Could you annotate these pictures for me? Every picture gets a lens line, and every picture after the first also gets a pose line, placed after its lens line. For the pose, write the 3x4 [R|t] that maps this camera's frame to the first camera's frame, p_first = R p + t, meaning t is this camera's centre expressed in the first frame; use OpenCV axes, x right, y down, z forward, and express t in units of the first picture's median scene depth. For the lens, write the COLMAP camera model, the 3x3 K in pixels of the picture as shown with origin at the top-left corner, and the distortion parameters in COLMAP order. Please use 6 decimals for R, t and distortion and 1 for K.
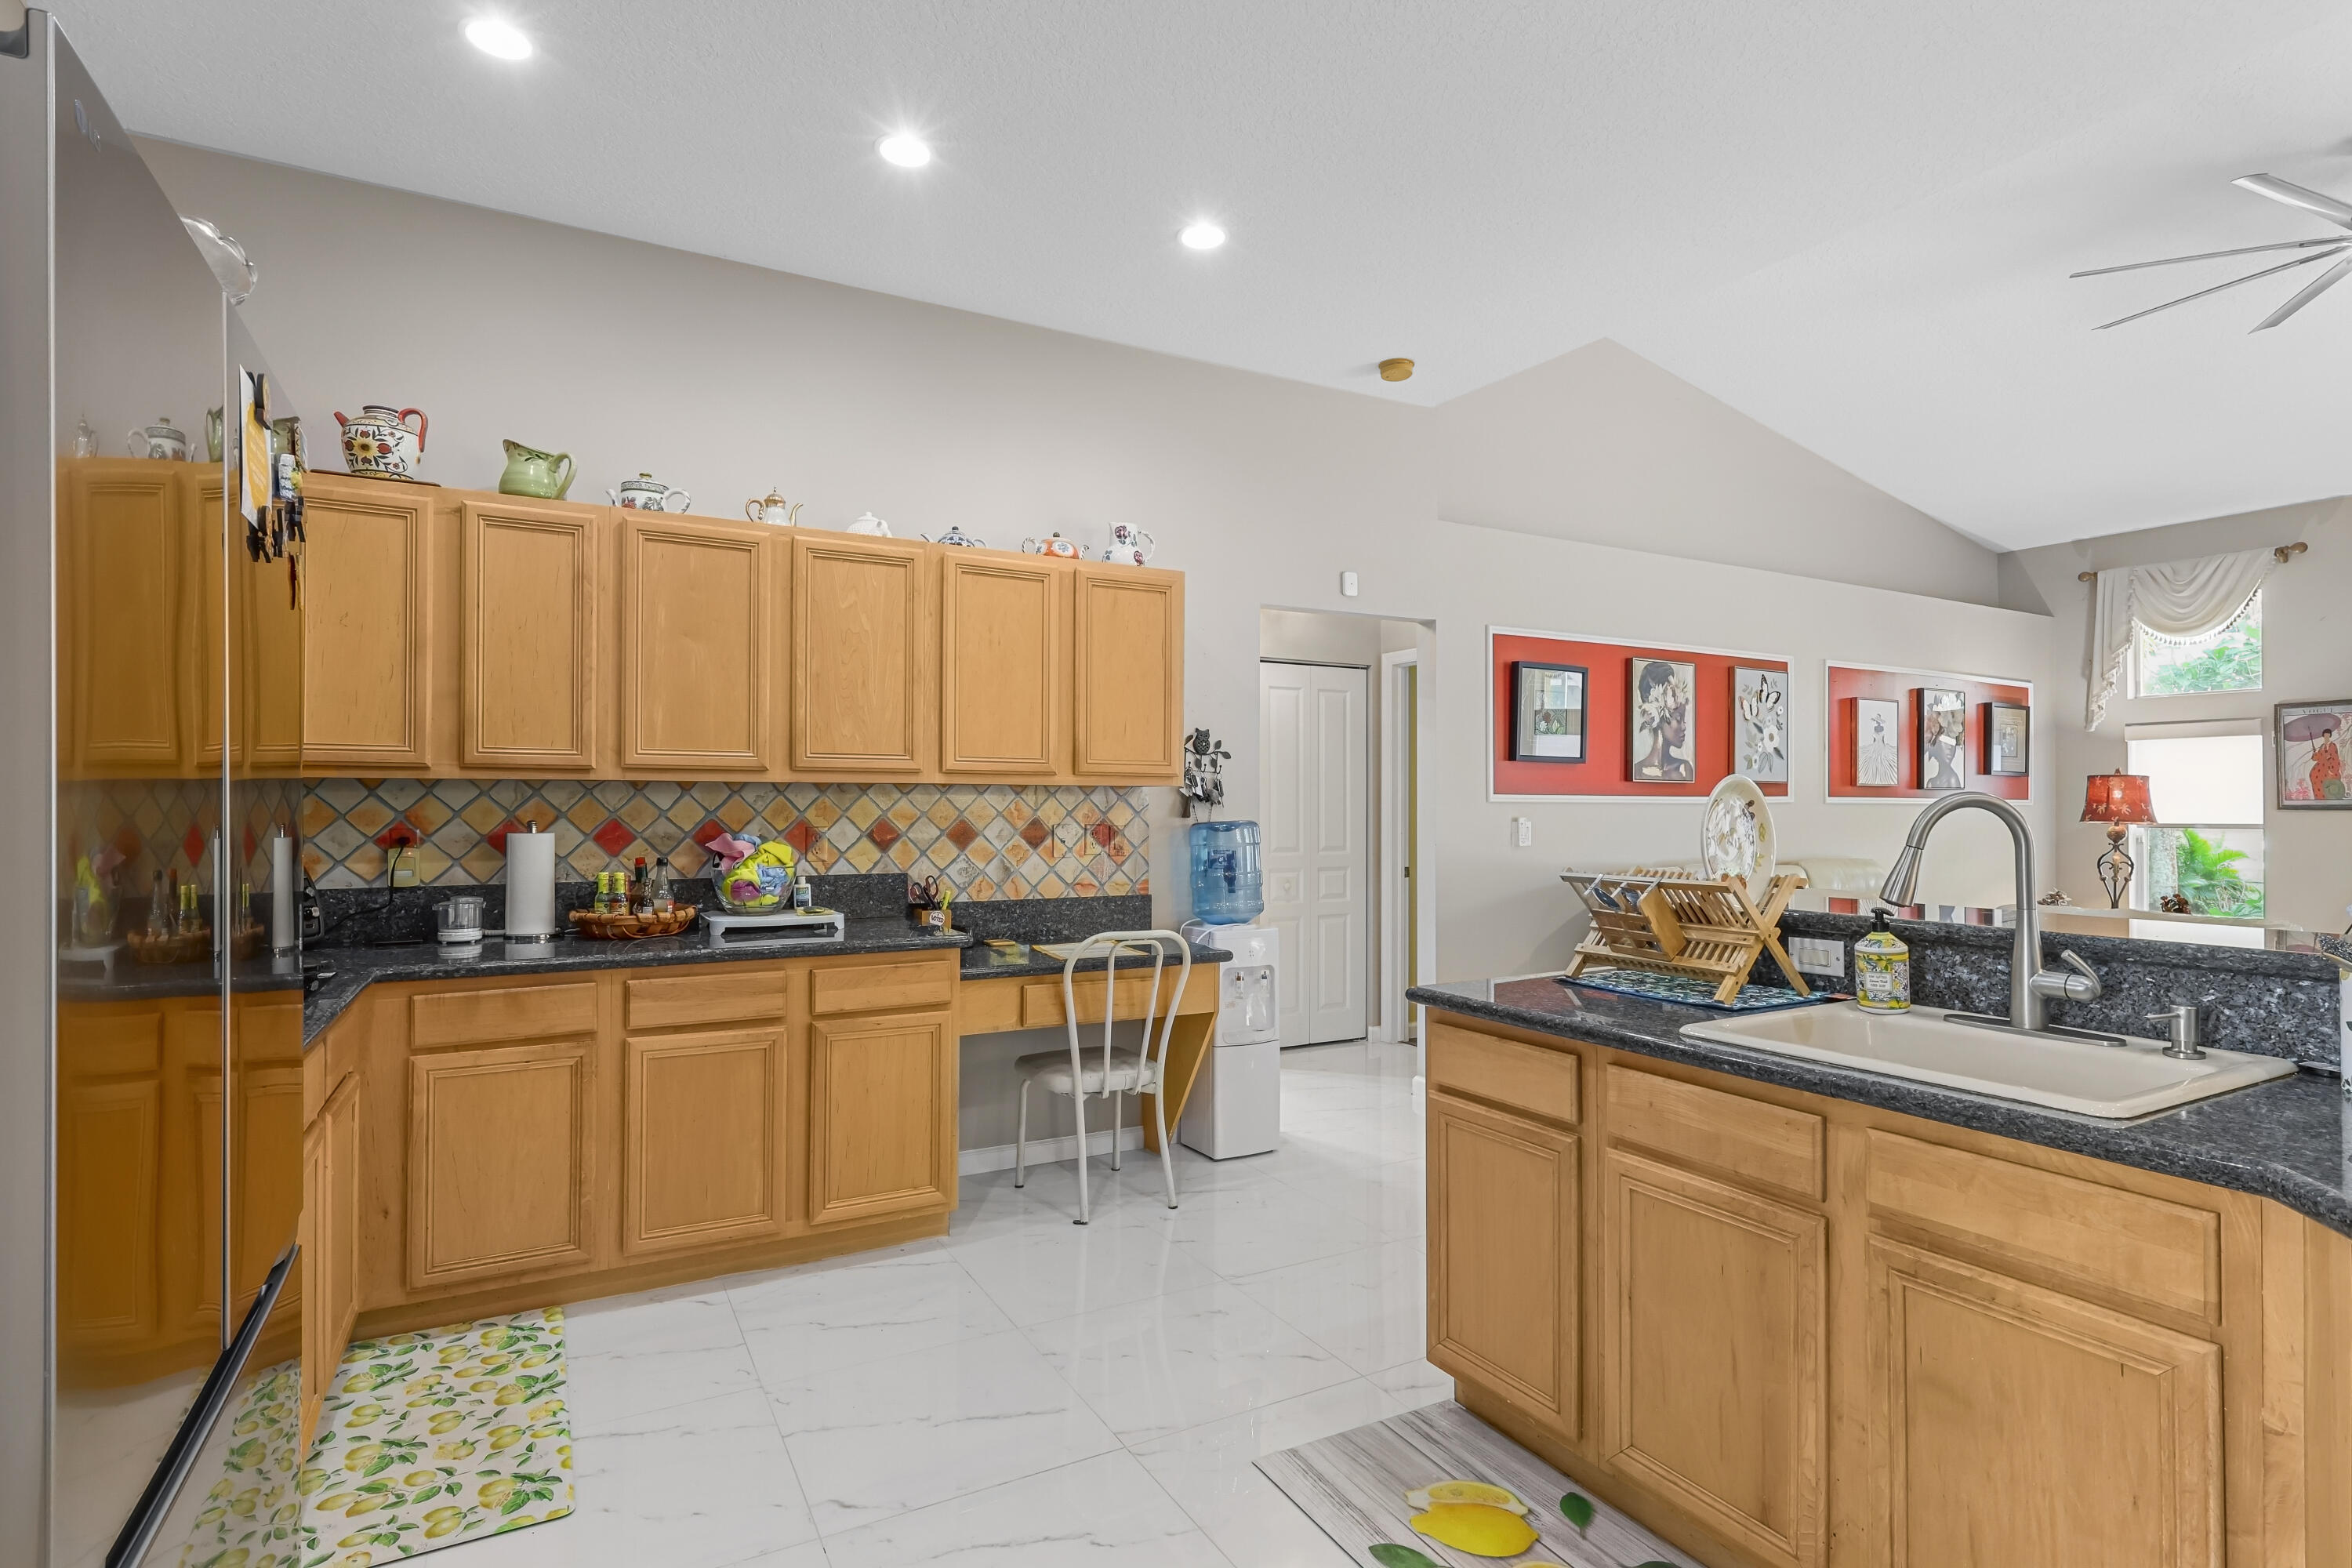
lens RADIAL K [[1154.4, 0, 1181.0], [0, 1154.4, 790.4], [0, 0, 1]] dist [0.000205, 0.000065]
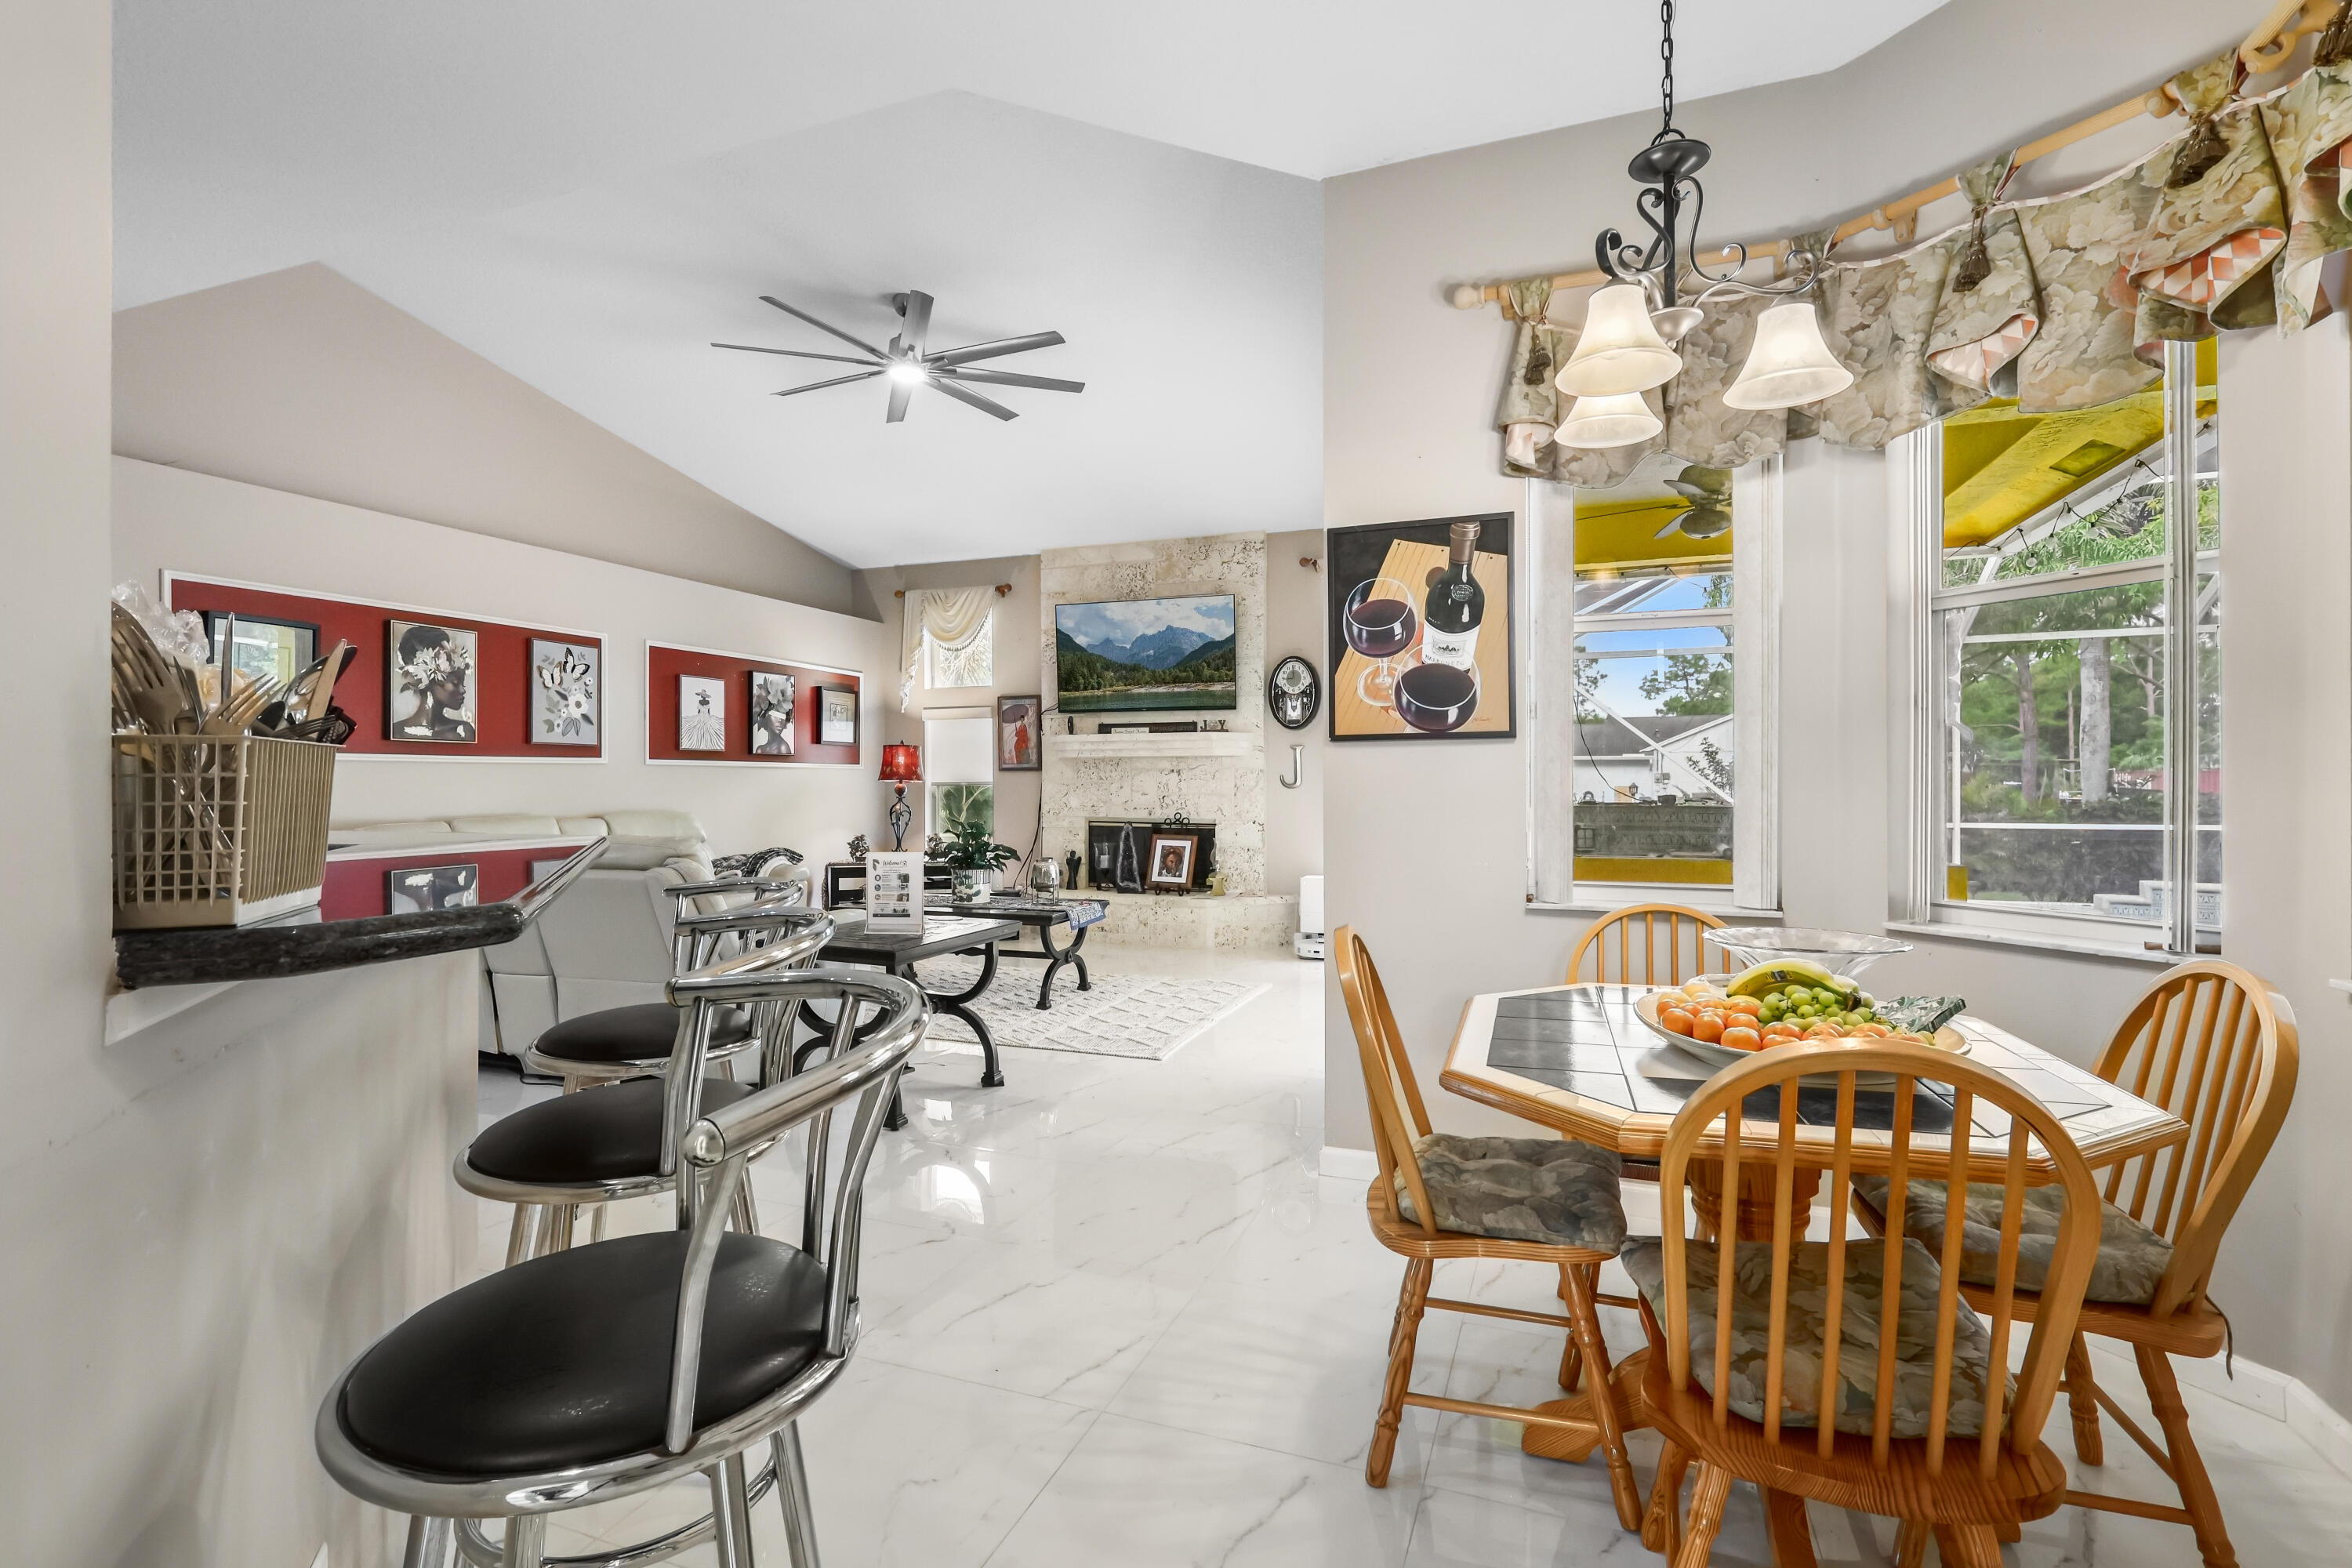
lens RADIAL K [[1093.3, 0, 1177.8], [0, 1093.3, 777.6], [0, 0, 1]] dist [0.000493, -0.000035]
pose [[0.764556, -0.003354, 0.644549, 0.271735], [-0.000895, 0.999980, 0.006265, 0.017236], [-0.644557, -0.005367, 0.764537, -0.179696]]
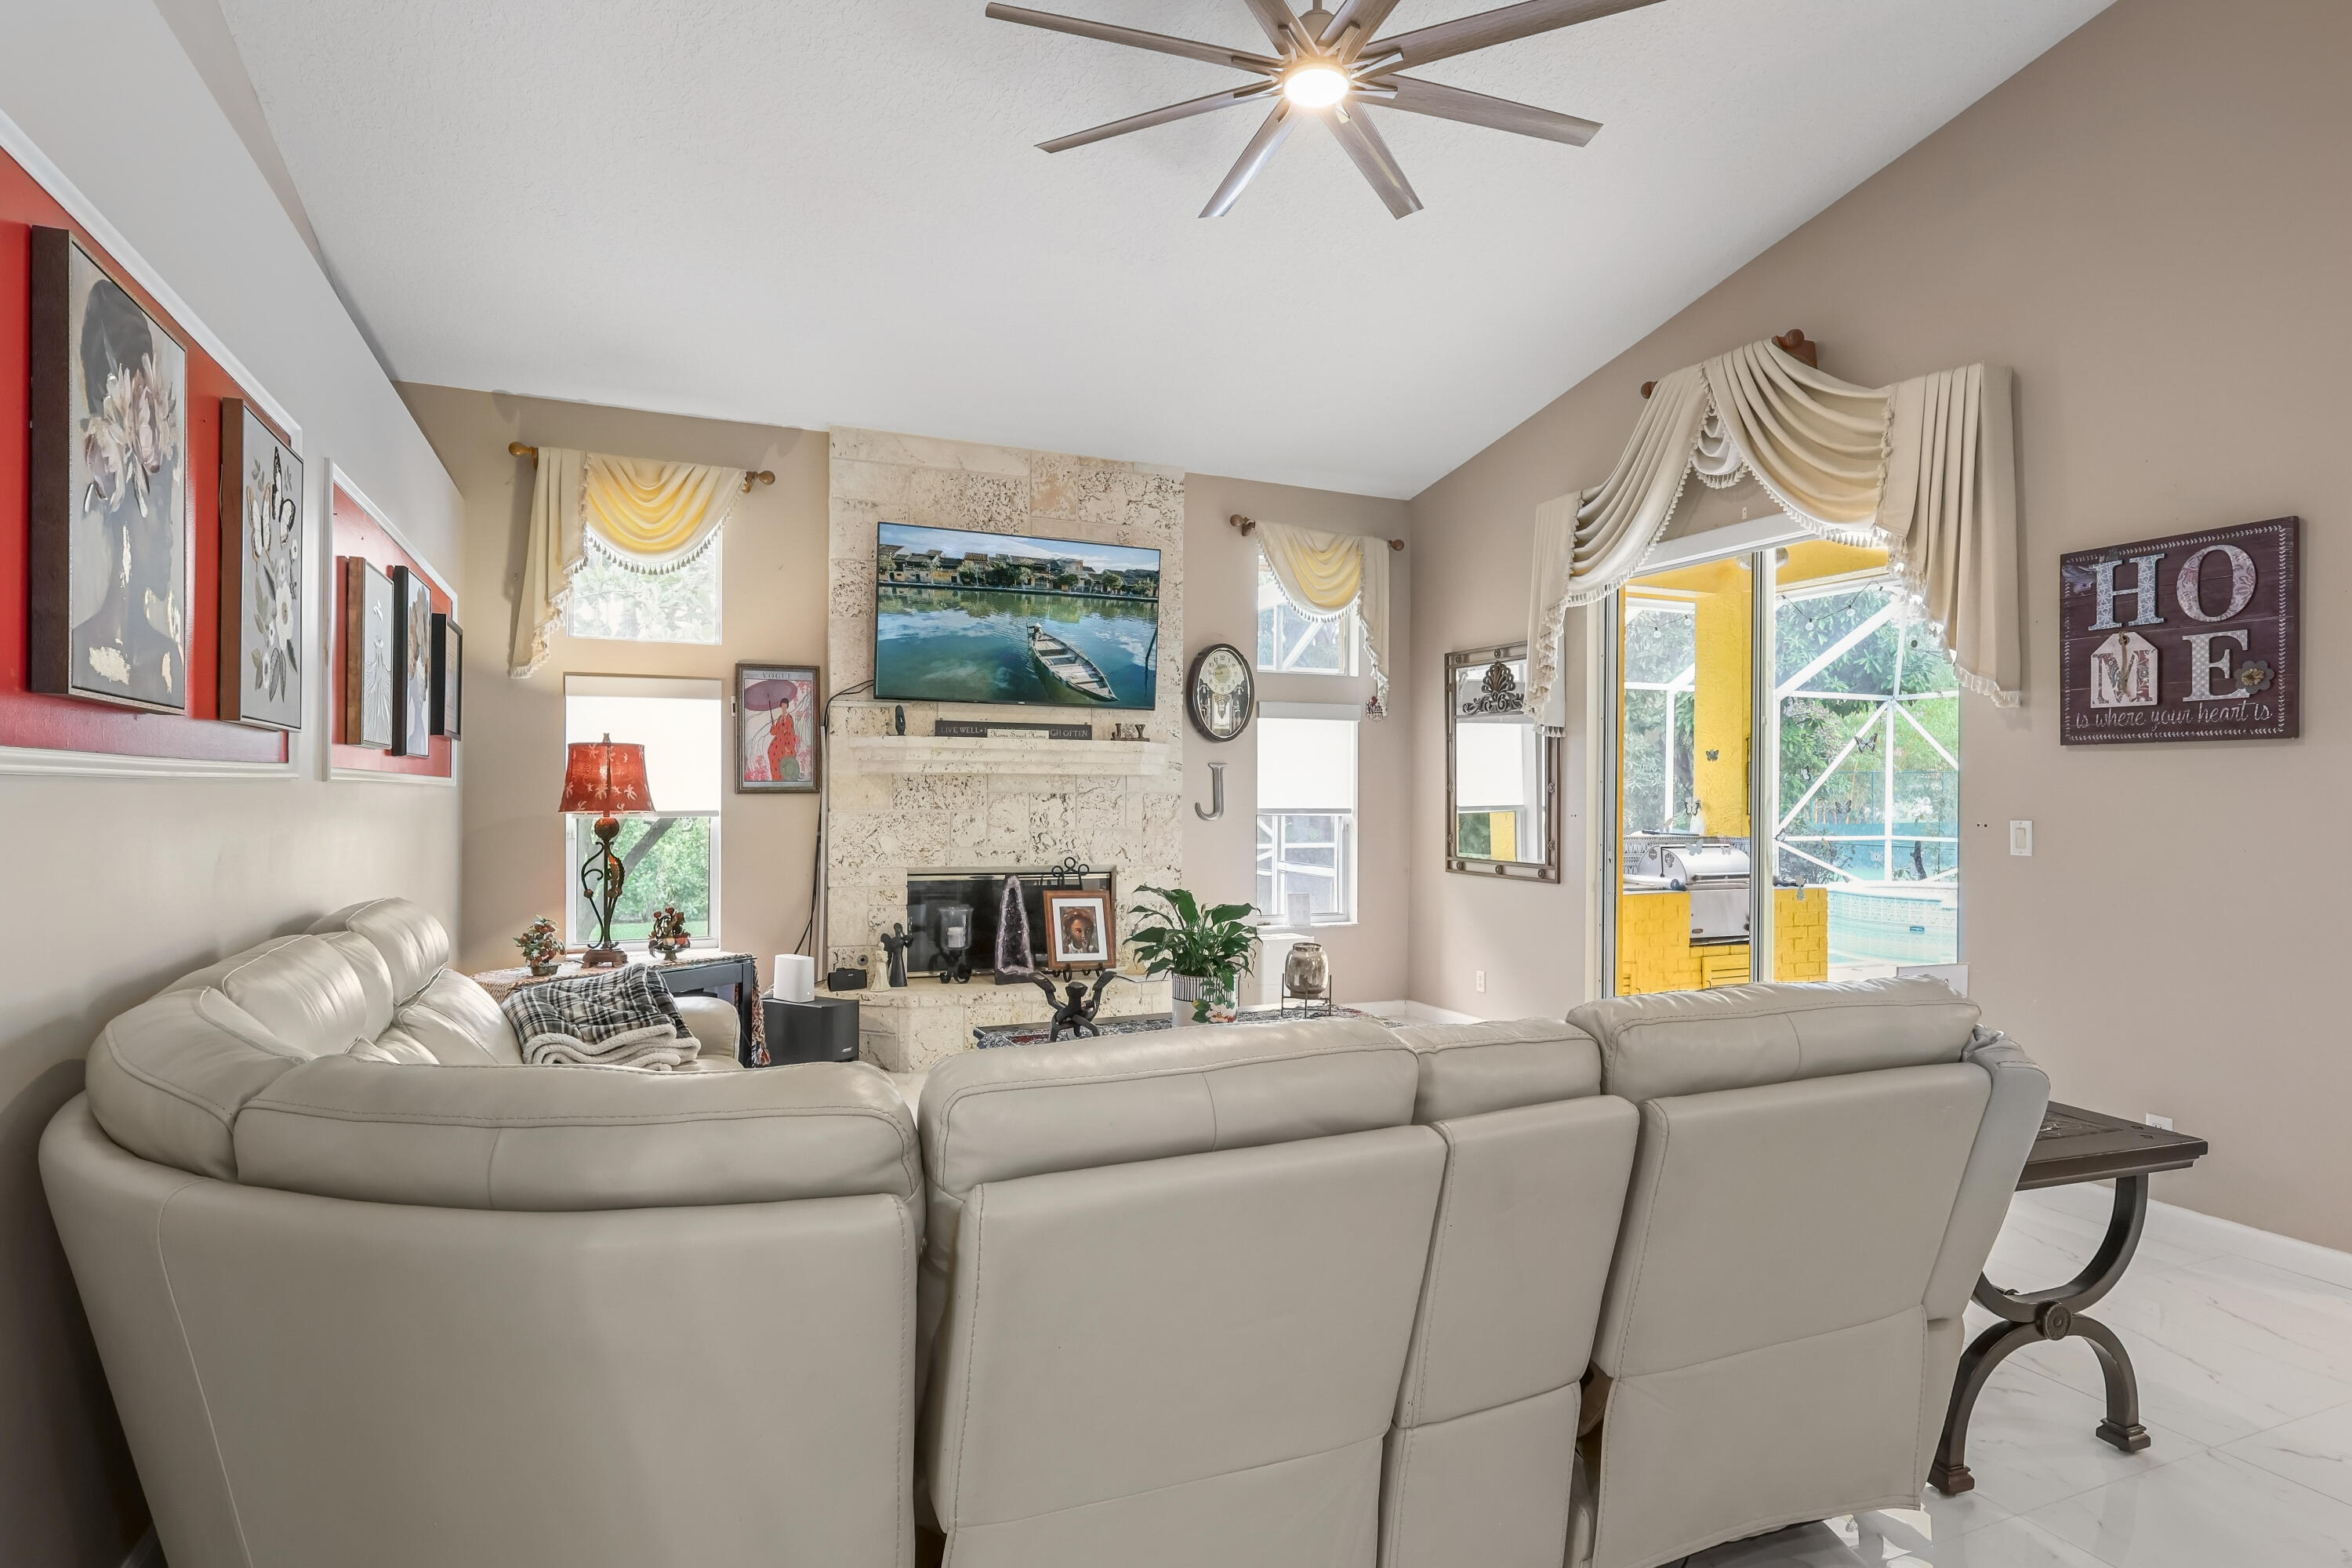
lens RADIAL K [[1230.2, 0, 1176.0], [0, 1230.2, 792.7], [0, 0, 1]] dist [0.002255, 0.000255]
pose [[0.100594, -0.002570, 0.994924, 0.124741], [-0.013460, 0.999902, 0.003944, 0.009494], [-0.994837, -0.013789, 0.100549, 0.649972]]
